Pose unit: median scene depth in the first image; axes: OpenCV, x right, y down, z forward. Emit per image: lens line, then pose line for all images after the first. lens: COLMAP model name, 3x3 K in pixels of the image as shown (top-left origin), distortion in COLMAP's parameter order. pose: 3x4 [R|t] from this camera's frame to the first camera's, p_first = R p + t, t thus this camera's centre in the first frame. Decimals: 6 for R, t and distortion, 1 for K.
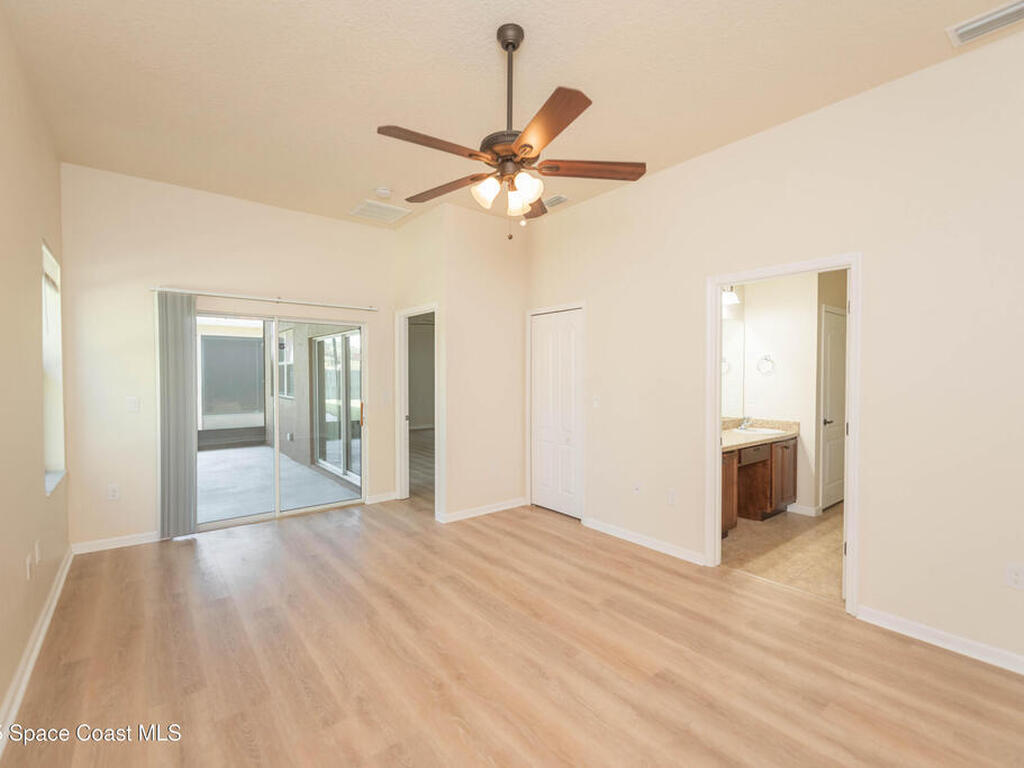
lens RADIAL K [[455.0, 0, 508.9], [0, 455.0, 383.8], [0, 0, 1]] dist [0.002526, 0.000068]
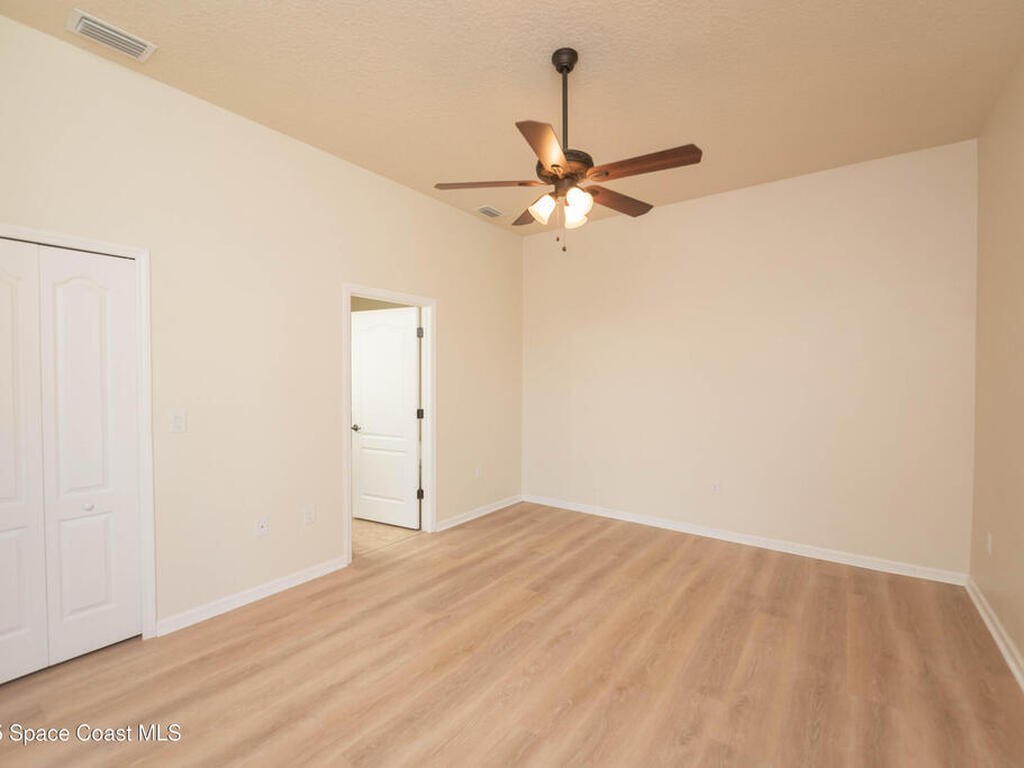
lens RADIAL K [[455.0, 0, 508.9], [0, 455.0, 383.8], [0, 0, 1]] dist [0.002526, 0.000068]
pose [[-0.251373, -0.014024, 0.967789, -0.693919], [0.013770, 0.999742, 0.018064, -0.020524], [-0.967792, 0.017867, -0.251115, 0.975636]]
